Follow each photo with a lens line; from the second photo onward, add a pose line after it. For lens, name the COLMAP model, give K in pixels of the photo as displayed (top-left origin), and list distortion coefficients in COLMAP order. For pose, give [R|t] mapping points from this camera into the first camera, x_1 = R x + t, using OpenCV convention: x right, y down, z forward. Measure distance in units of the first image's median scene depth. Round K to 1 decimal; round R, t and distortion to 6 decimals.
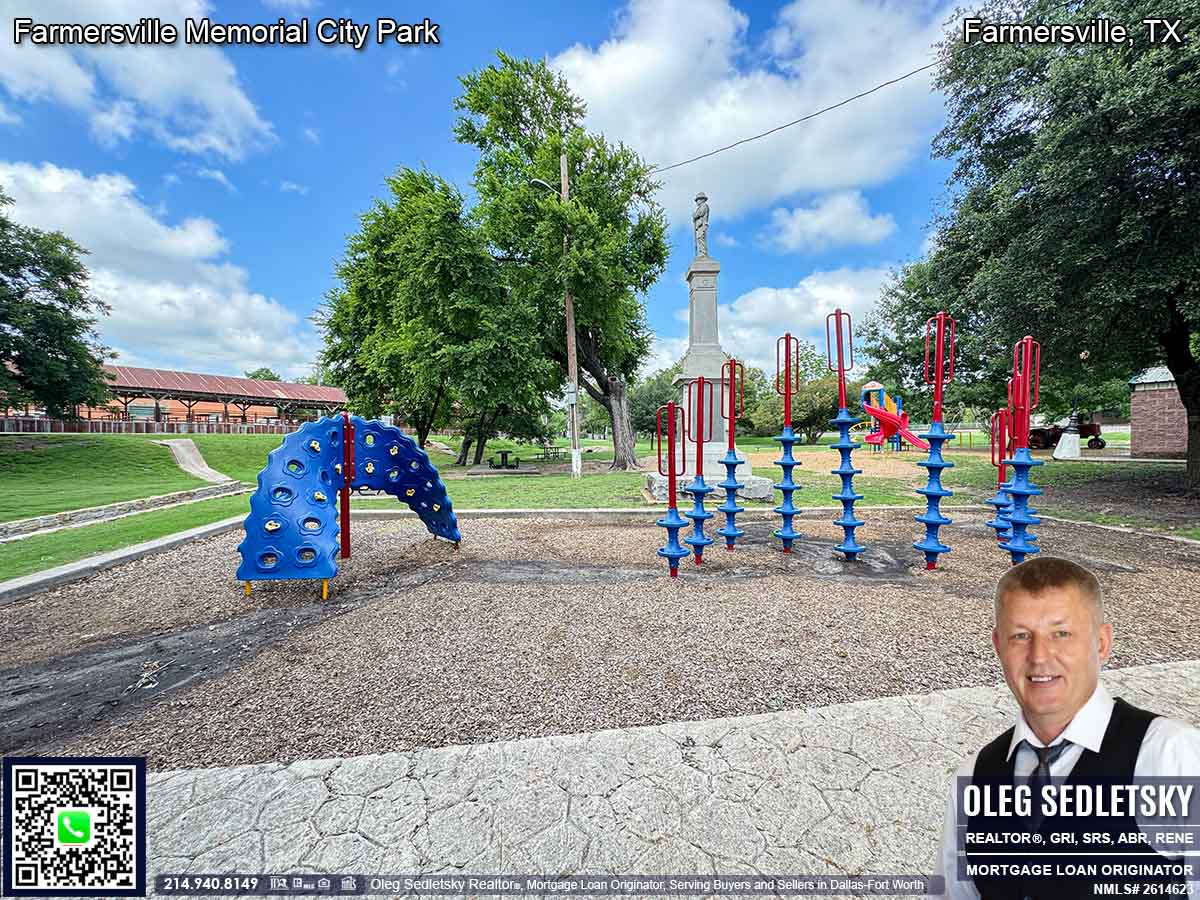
lens RADIAL K [[478.4, 0, 599.4], [0, 478.4, 452.8], [0, 0, 1]] dist [-0.003452, 0.001140]
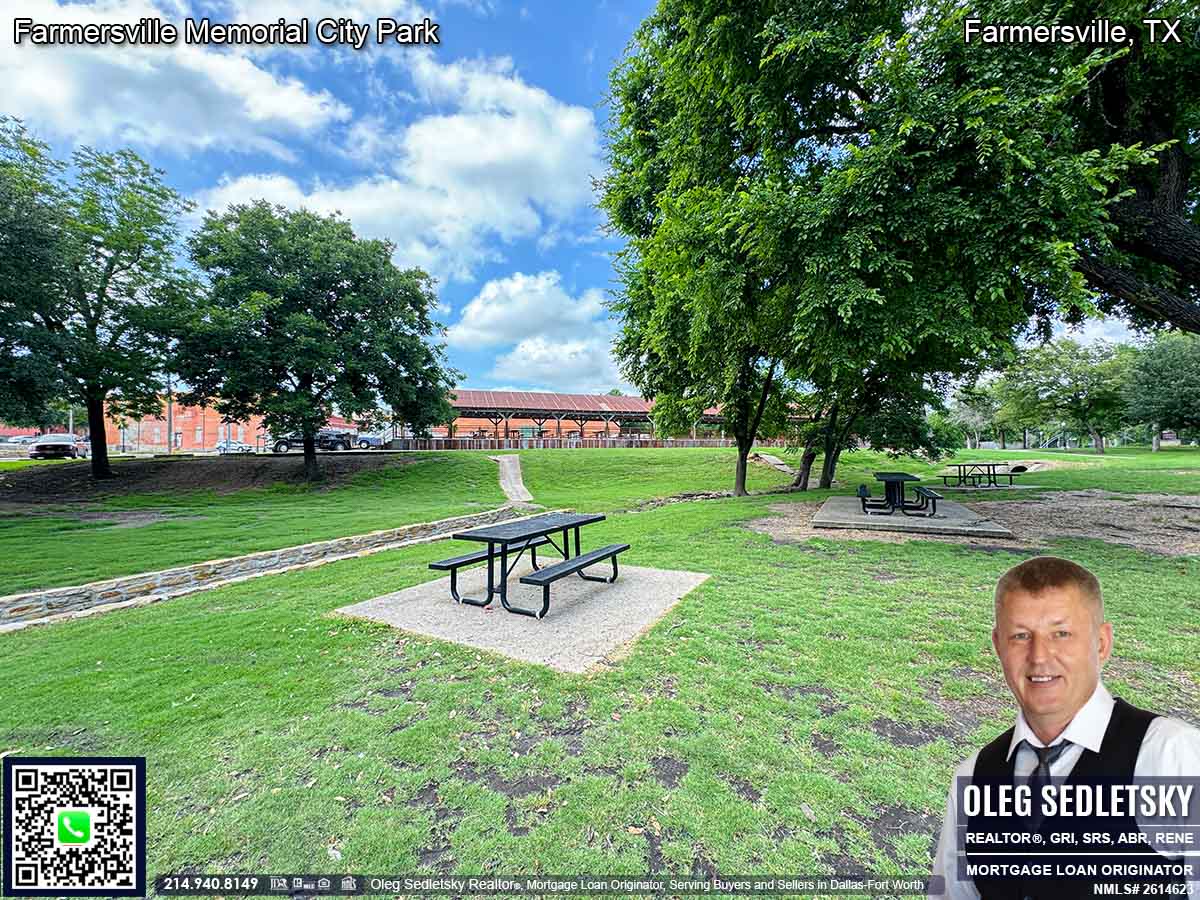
lens RADIAL K [[478.4, 0, 597.2], [0, 478.4, 458.5], [0, 0, 1]] dist [-0.003452, 0.001140]
pose [[0.774781, -0.004391, -0.632215, -0.082758], [-0.004732, 0.999908, -0.012745, -0.007708], [0.632212, 0.012866, 0.774689, 0.289274]]
